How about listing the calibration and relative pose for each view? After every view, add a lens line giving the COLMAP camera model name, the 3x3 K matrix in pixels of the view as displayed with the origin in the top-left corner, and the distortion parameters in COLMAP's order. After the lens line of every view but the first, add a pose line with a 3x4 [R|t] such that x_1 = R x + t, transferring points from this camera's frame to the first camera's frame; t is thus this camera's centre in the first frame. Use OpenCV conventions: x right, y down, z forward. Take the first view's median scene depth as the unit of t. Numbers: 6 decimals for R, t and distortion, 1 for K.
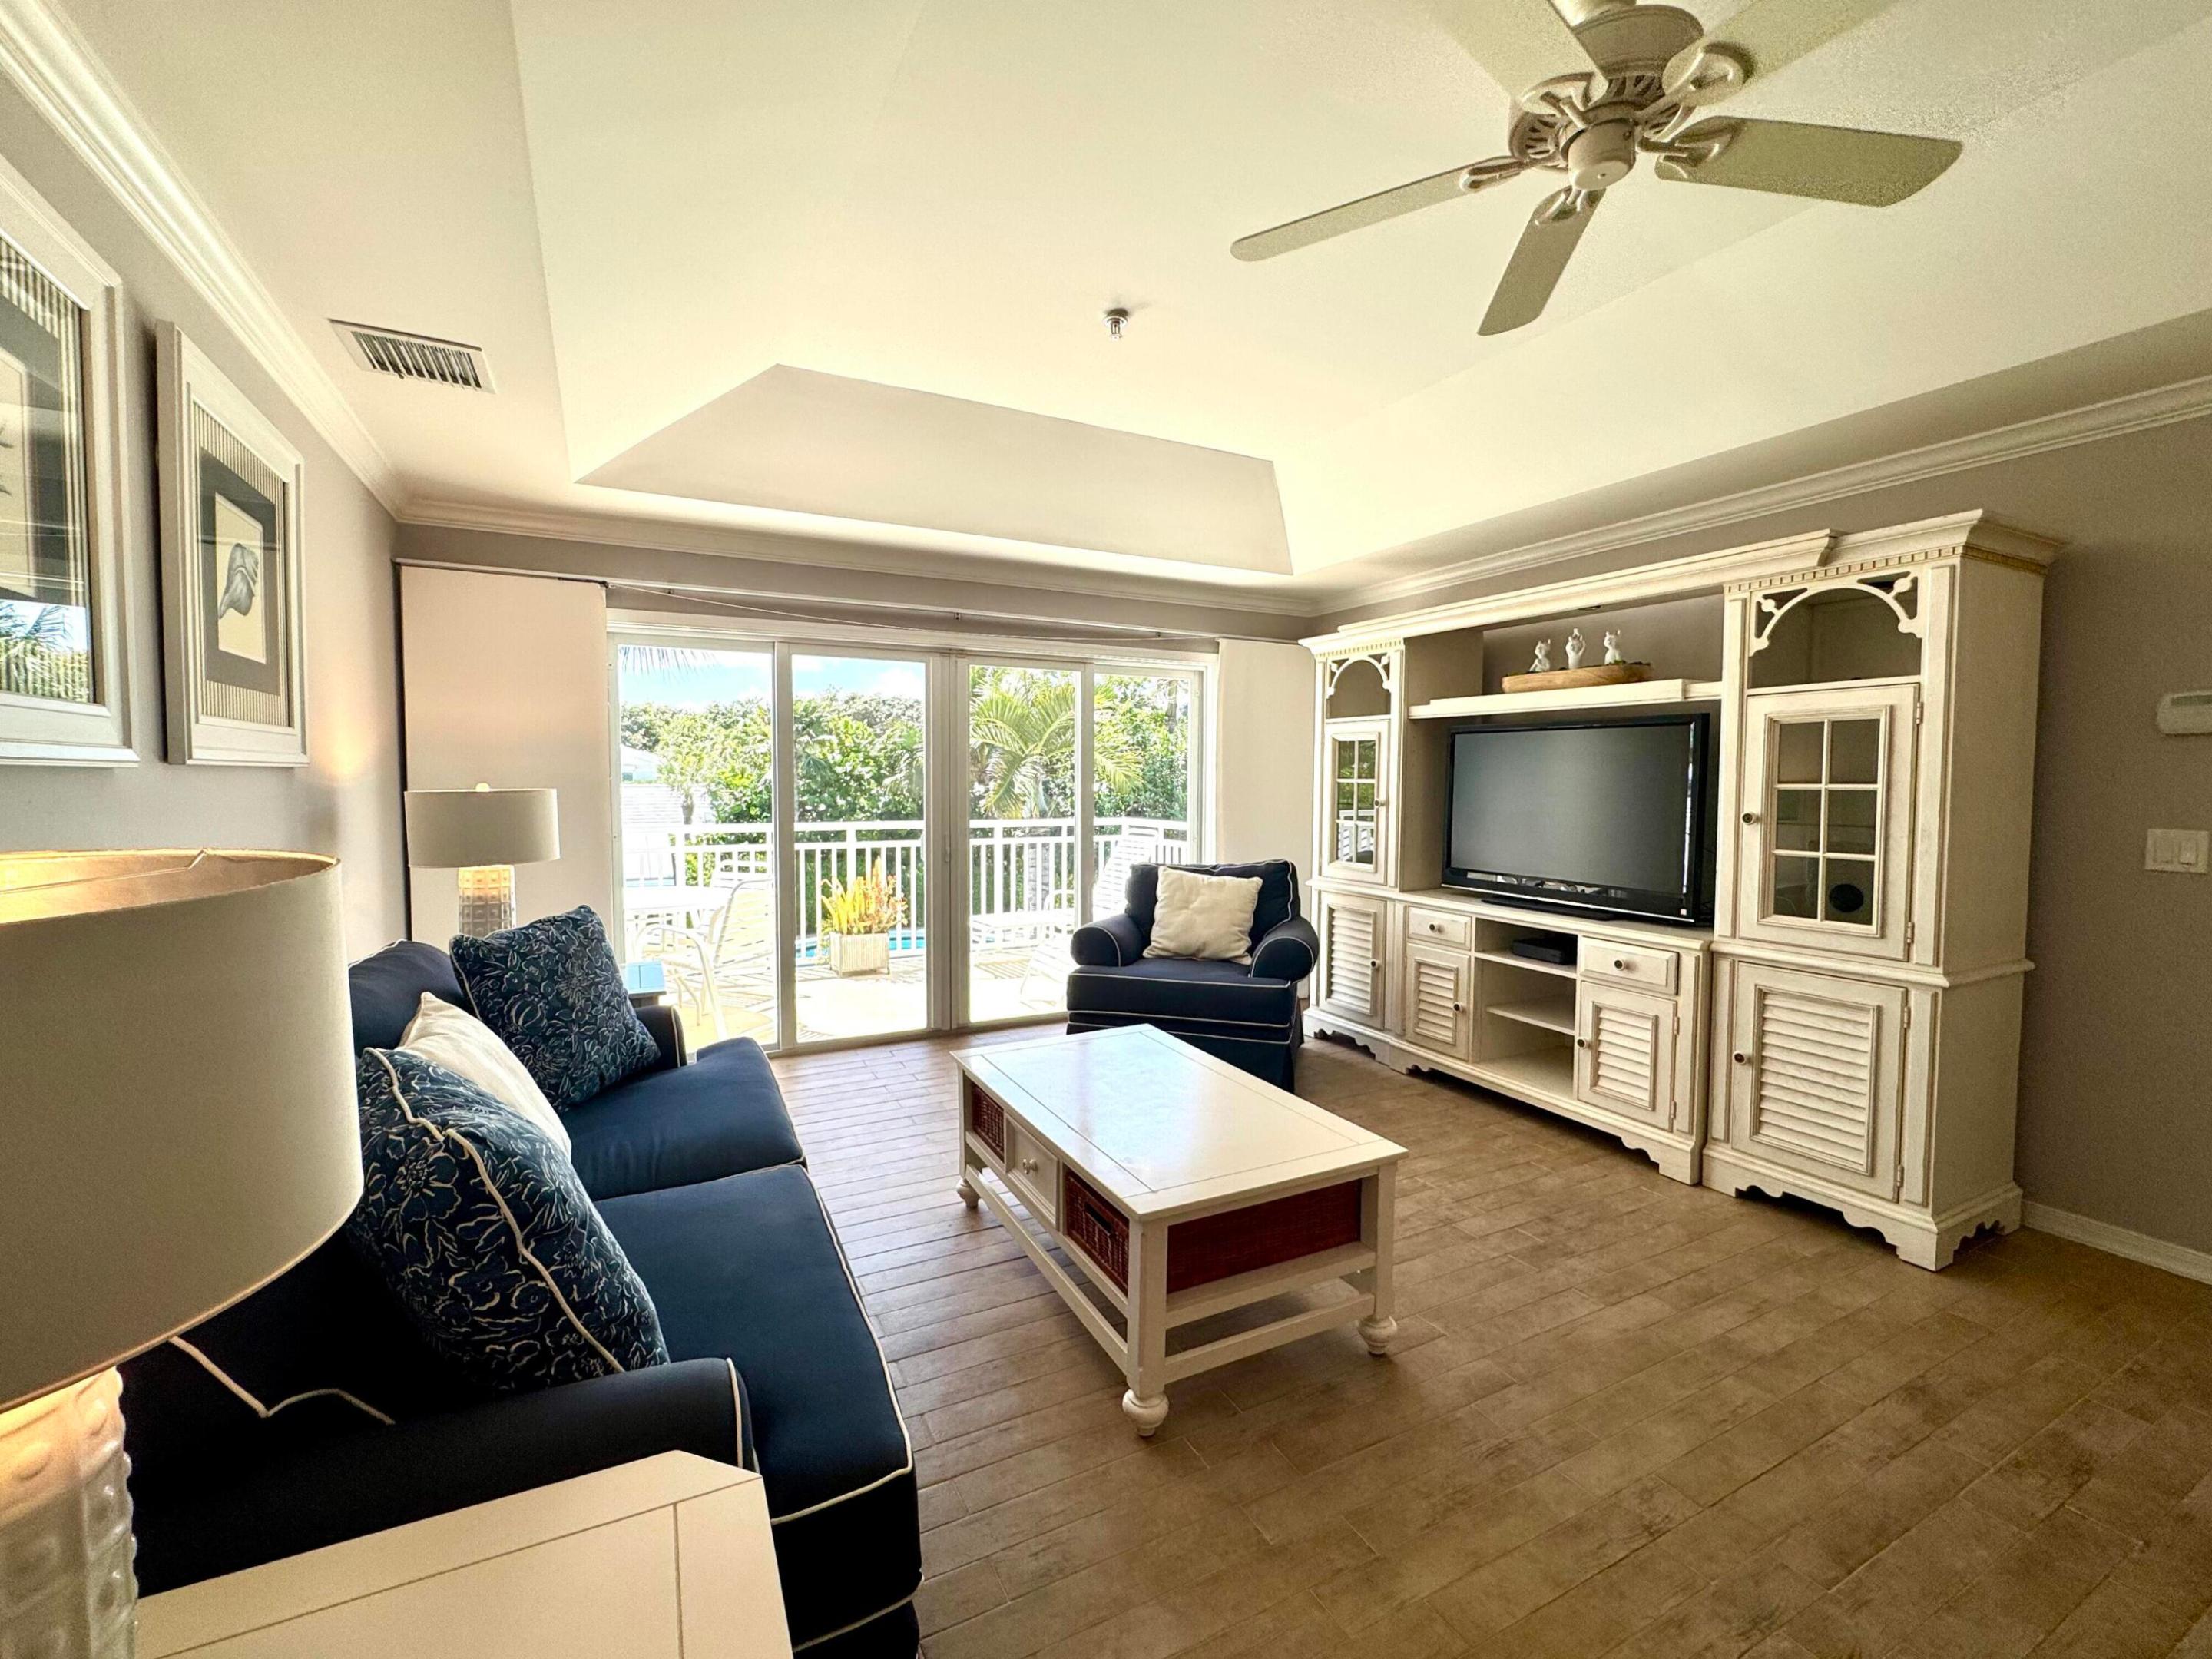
lens RADIAL K [[939.9, 0, 1102.9], [0, 939.9, 827.0], [0, 0, 1]] dist [-0.000977, 0.000722]
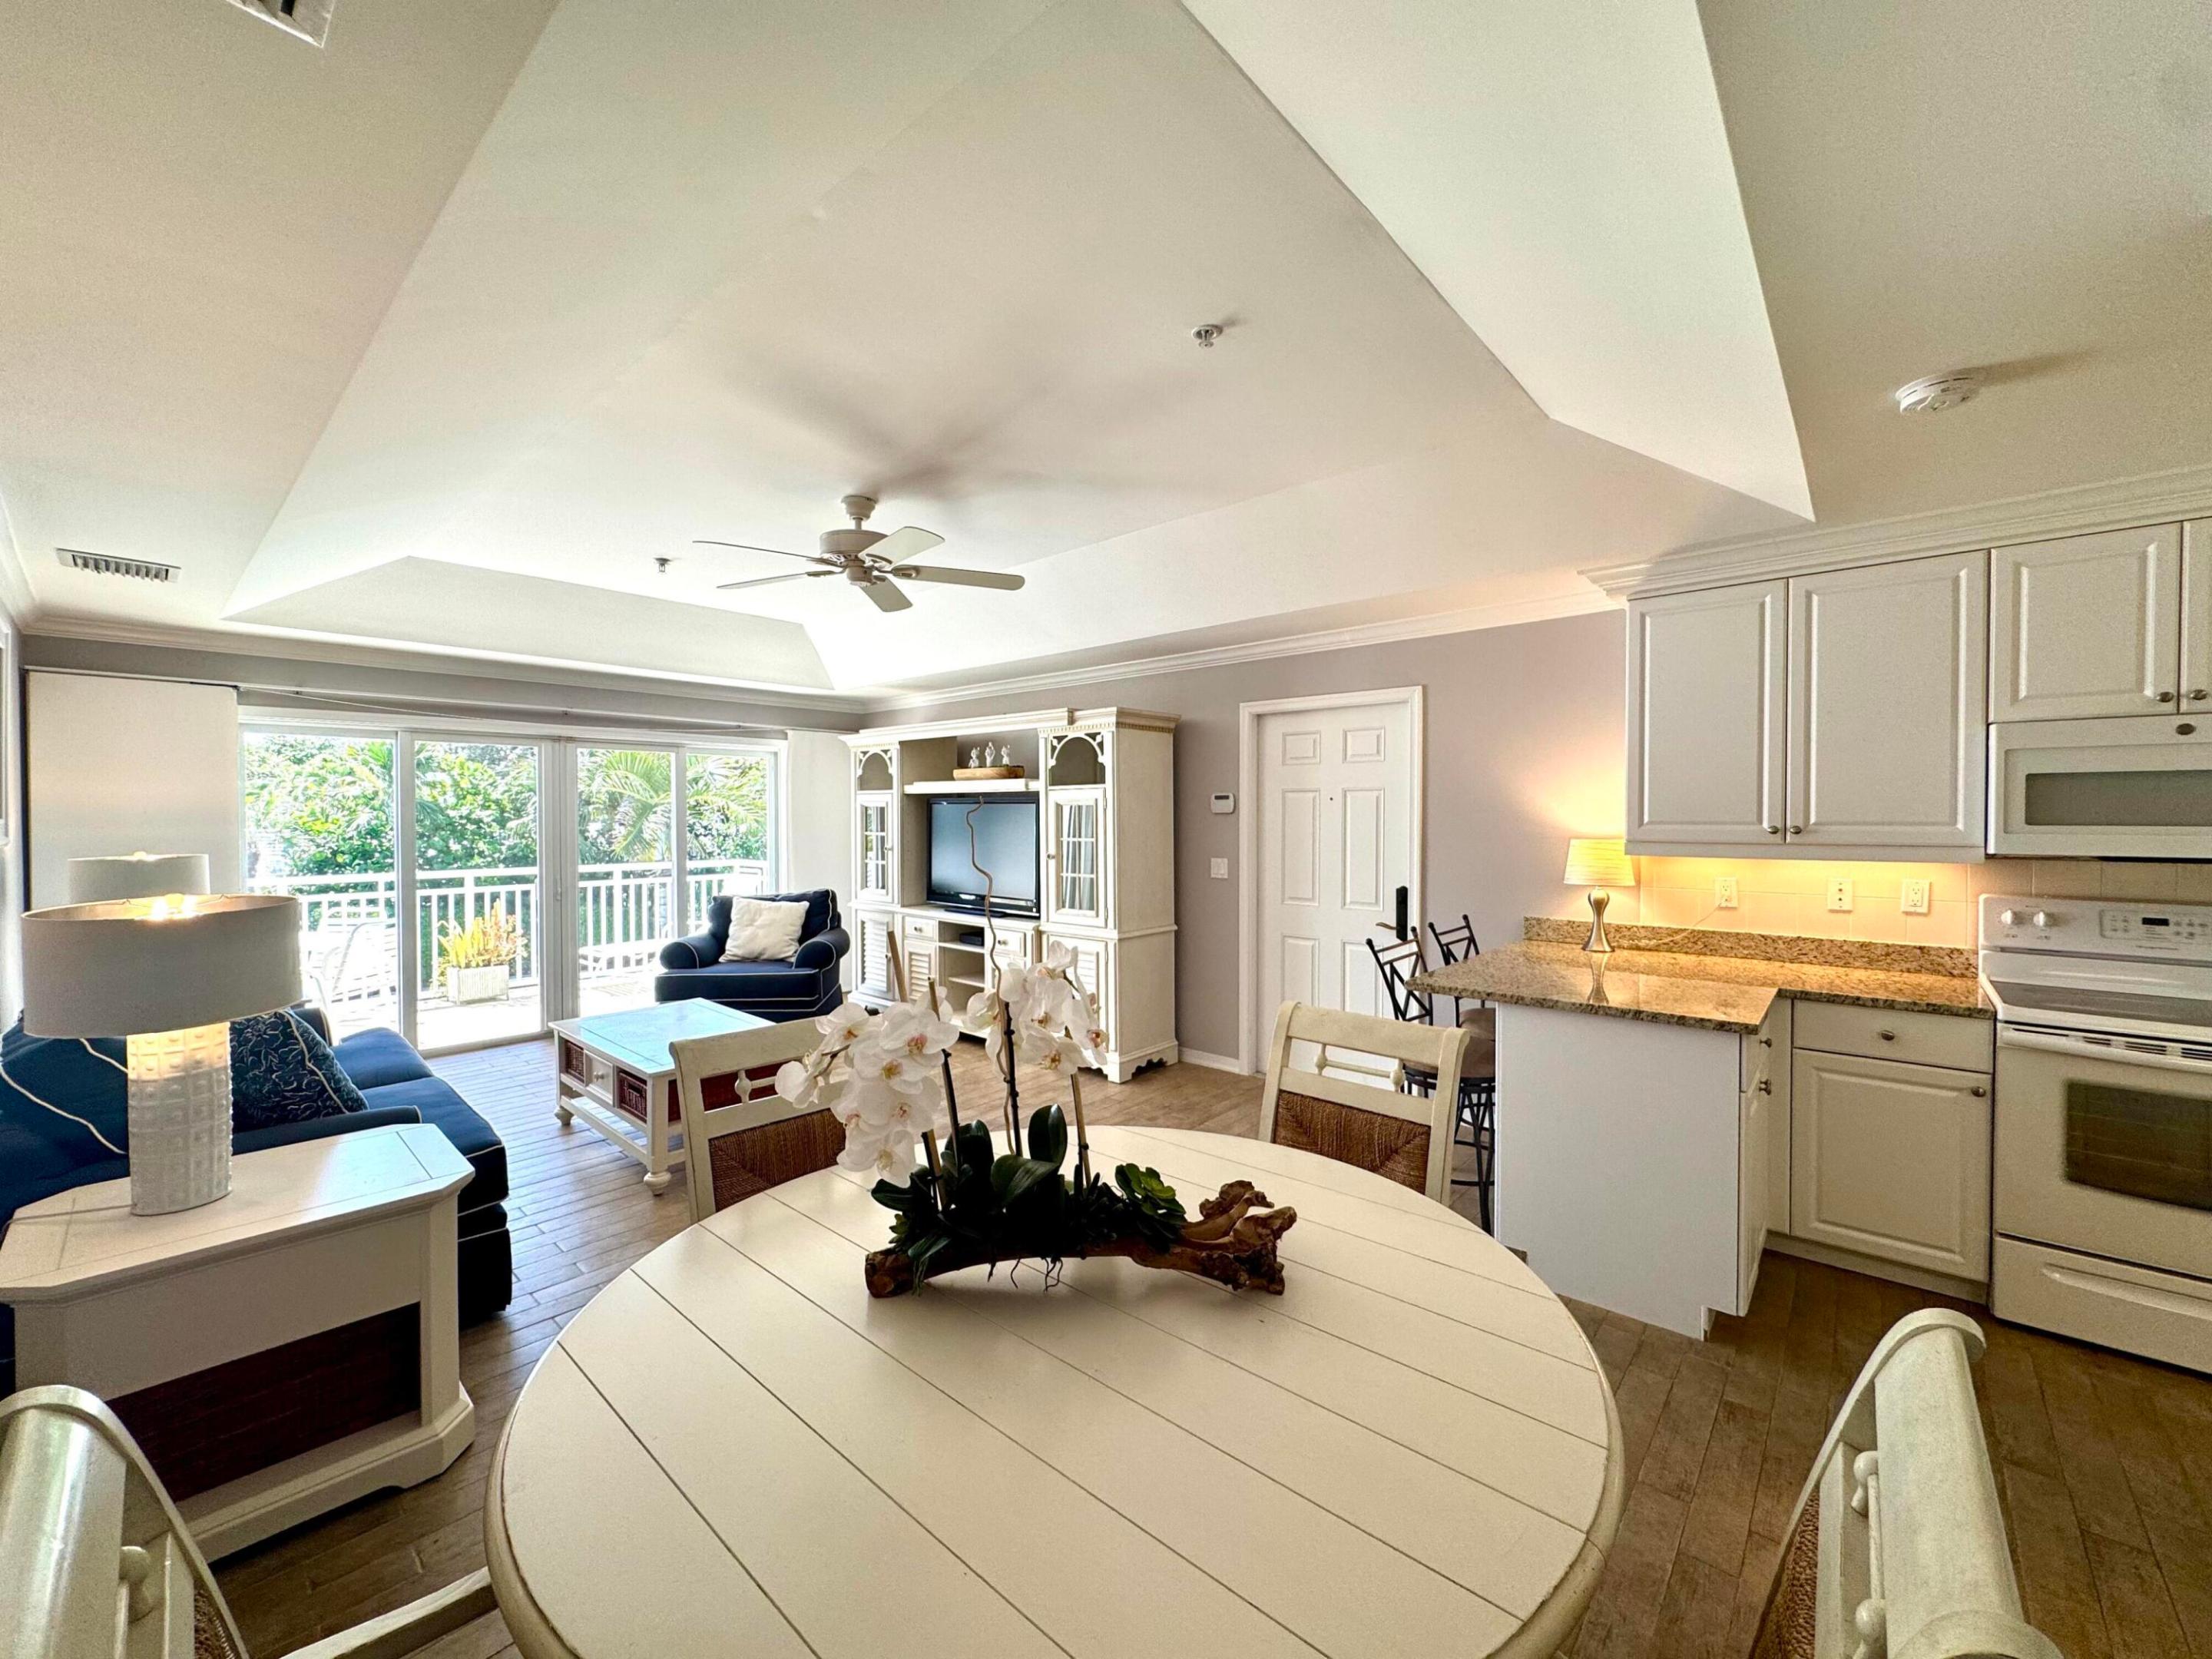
lens RADIAL K [[881.6, 0, 1103.5], [0, 881.6, 828.2], [0, 0, 1]] dist [-0.001156, 0.000449]
pose [[0.934478, -0.011757, 0.355826, 0.127584], [0.024660, 0.999192, -0.031746, -0.005219], [-0.355165, 0.038440, 0.934013, -0.490269]]
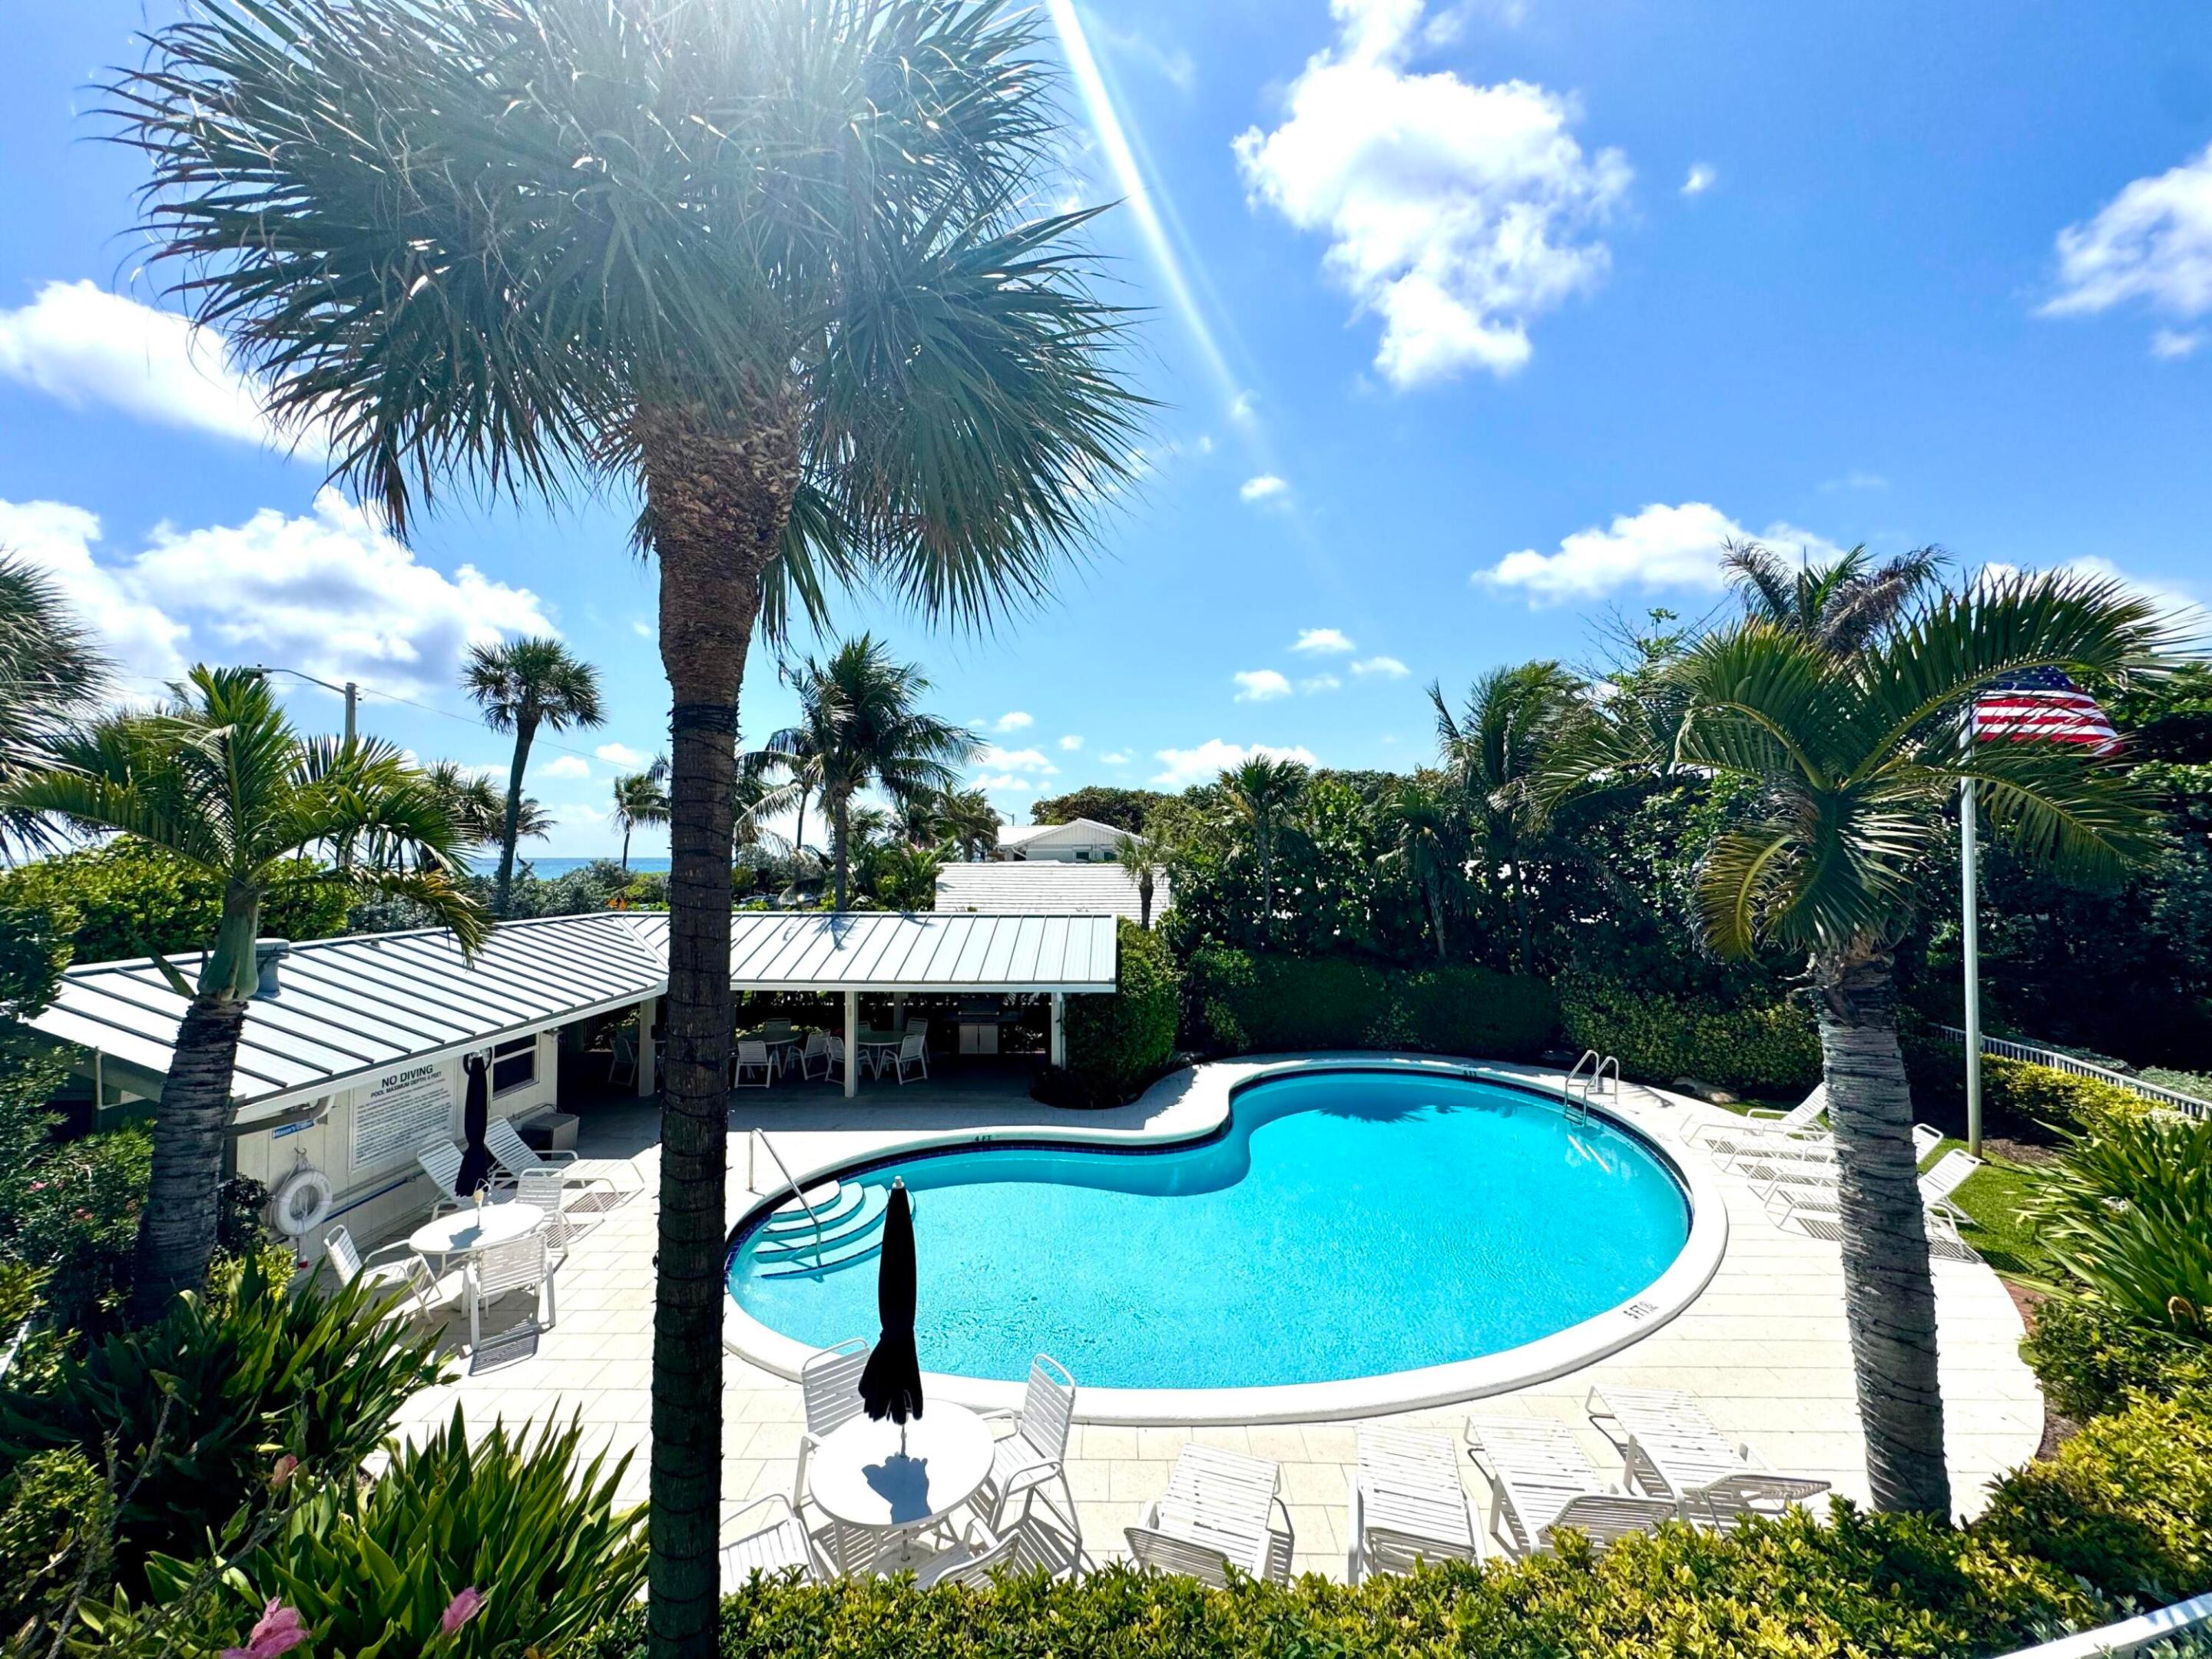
lens RADIAL K [[881.6, 0, 1098.8], [0, 881.6, 834.8], [0, 0, 1]] dist [-0.001156, 0.000449]
pose [[0.875965, -0.015606, -0.482123, -0.554987], [-0.021510, 0.997219, -0.071359, -0.078432], [0.481896, 0.072879, 0.873193, 1.686813]]
